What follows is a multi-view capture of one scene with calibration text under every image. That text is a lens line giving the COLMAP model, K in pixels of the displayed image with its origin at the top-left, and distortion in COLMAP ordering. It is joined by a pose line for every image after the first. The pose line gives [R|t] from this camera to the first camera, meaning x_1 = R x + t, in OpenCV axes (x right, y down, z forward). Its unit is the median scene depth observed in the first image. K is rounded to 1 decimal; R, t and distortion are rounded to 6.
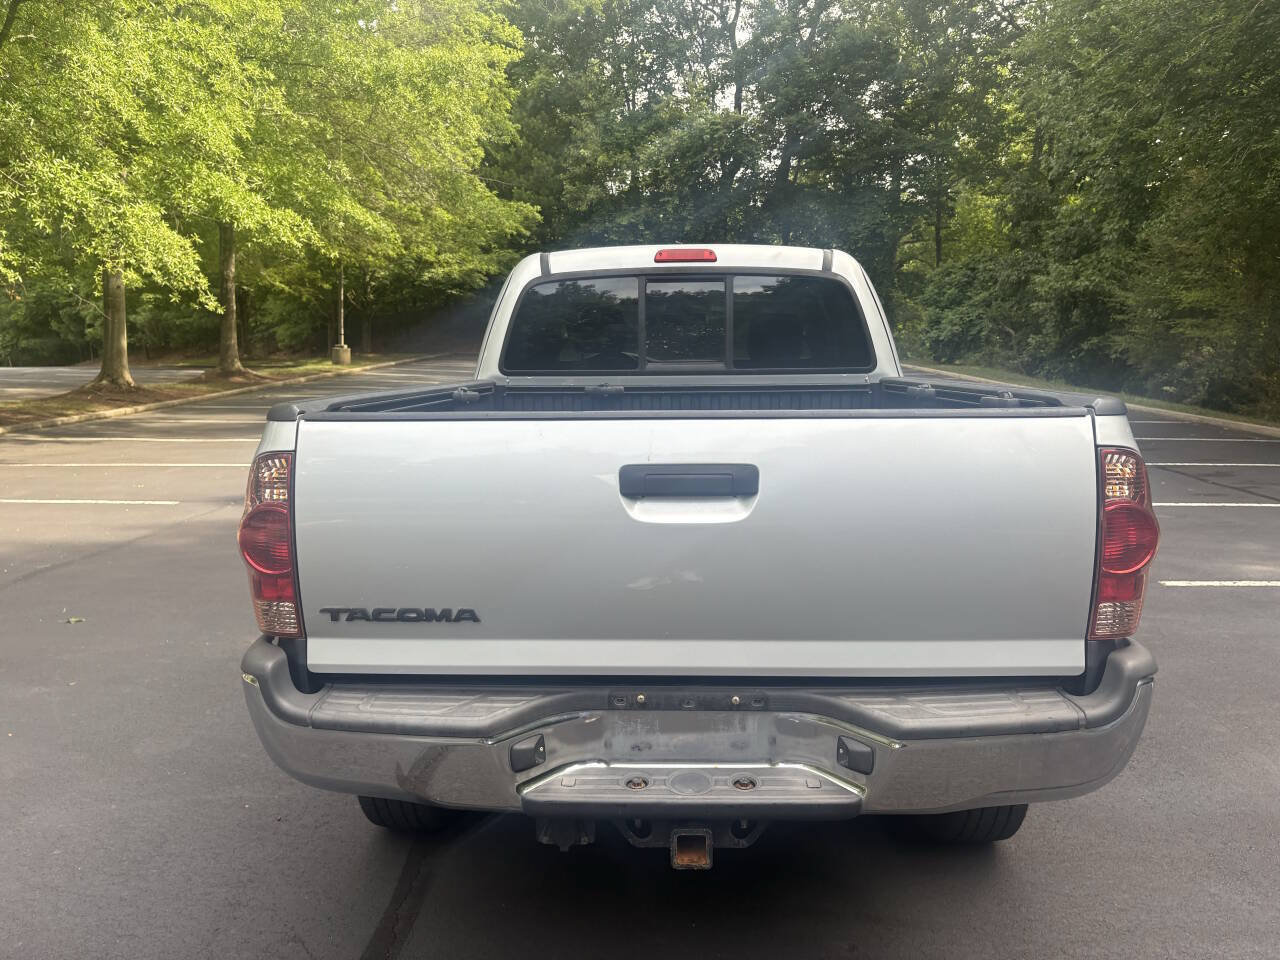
lens RADIAL K [[967.2, 0, 647.1], [0, 967.2, 483.5], [0, 0, 1]] dist [0.074656, -0.092532]
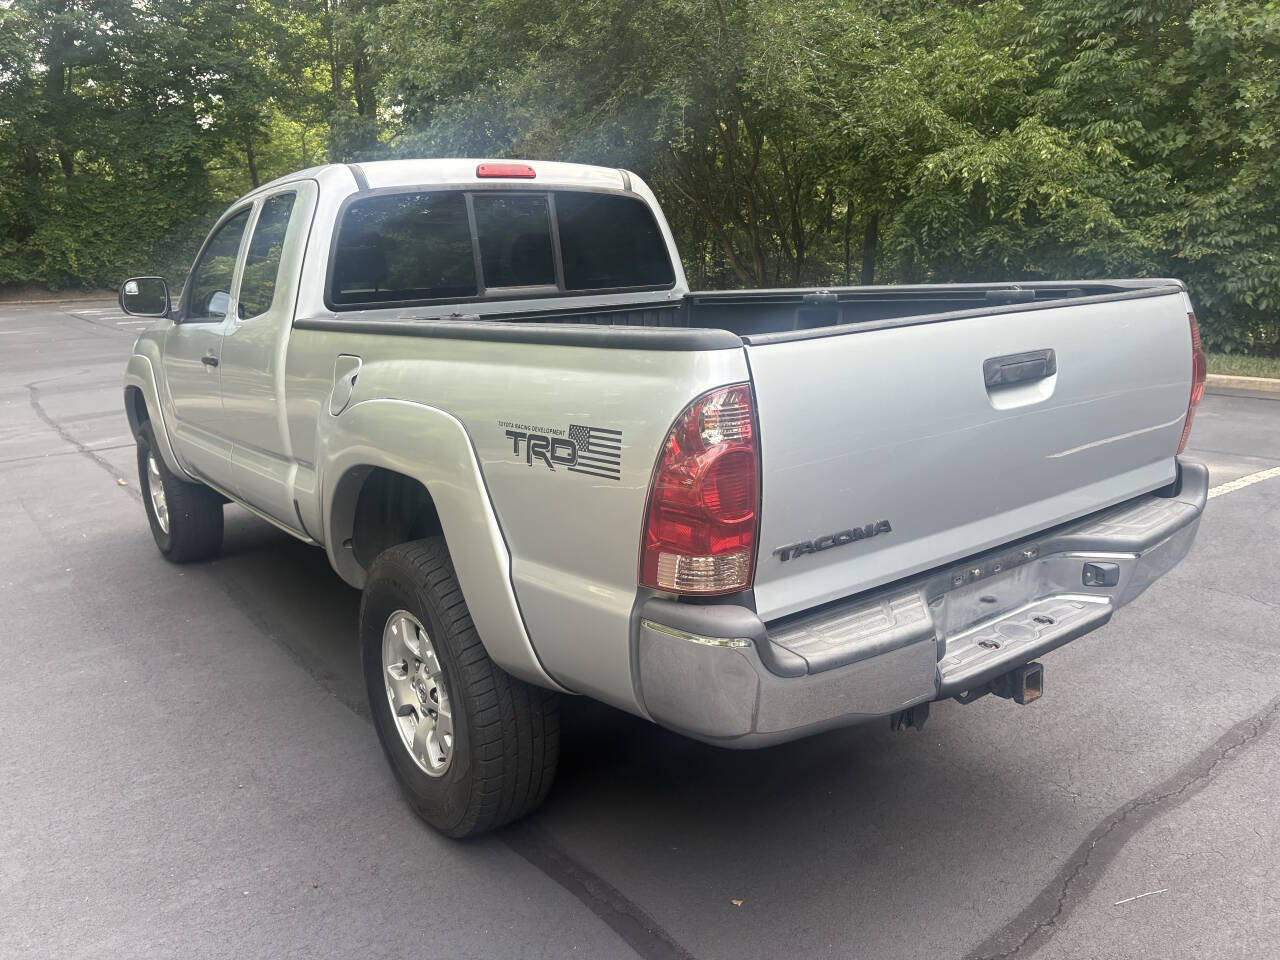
lens RADIAL K [[970.9, 0, 640.0], [0, 970.9, 480.0], [0, 0, 1]] dist [0.039801, -0.041956]
pose [[0.780429, -0.164690, 0.603165, -0.469409], [0.126624, 0.986328, 0.105472, -0.023682], [-0.612289, -0.005939, 0.790612, 0.173439]]
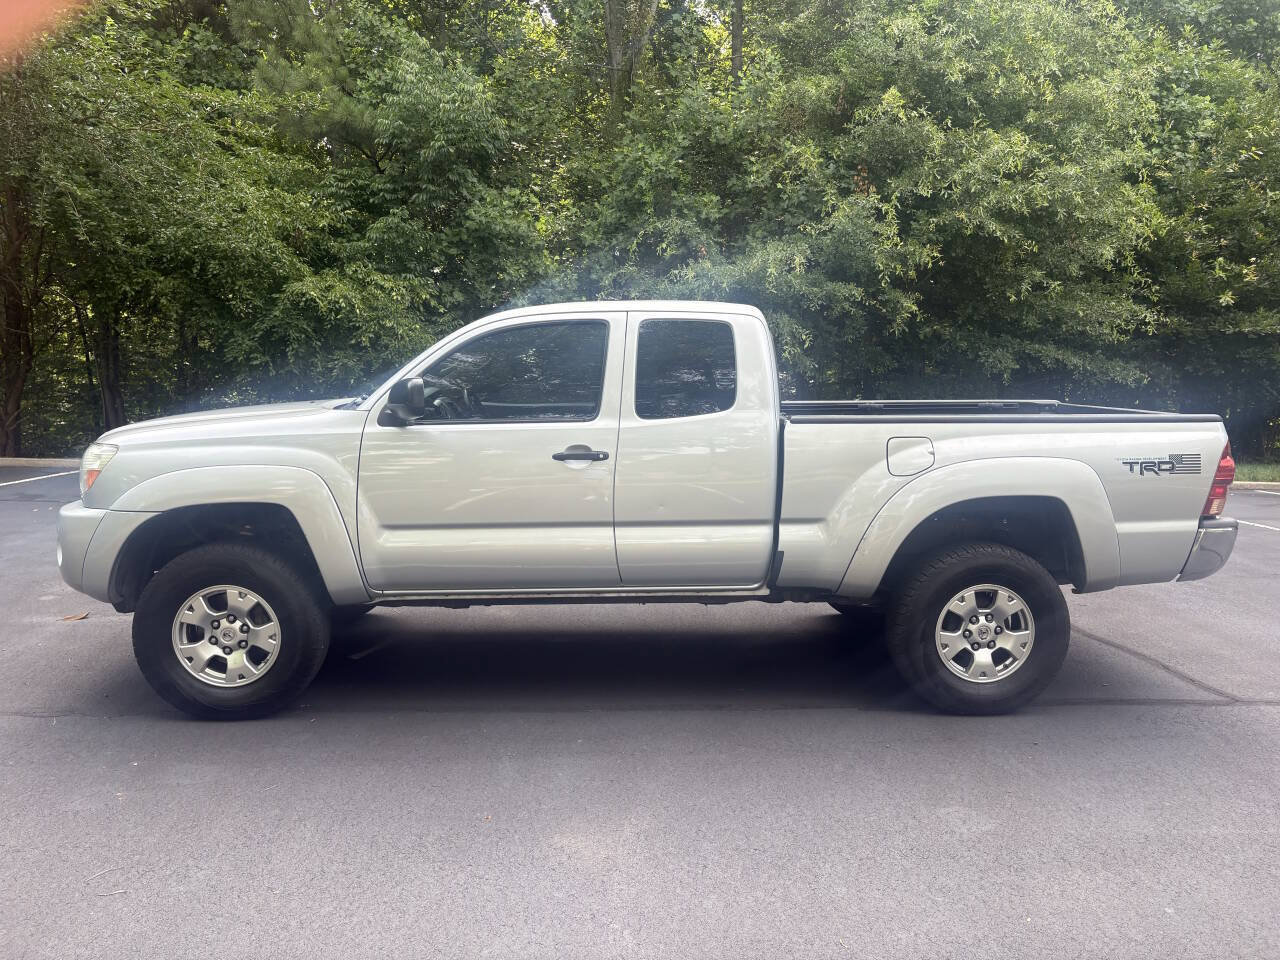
lens RADIAL K [[970.9, 0, 640.0], [0, 970.9, 480.0], [0, 0, 1]] dist [0.039801, -0.041956]
pose [[-0.088500, -0.113365, 0.989604, -1.935496], [0.130307, 0.983647, 0.124336, -0.337434], [-0.987516, 0.139956, -0.072281, 2.142692]]
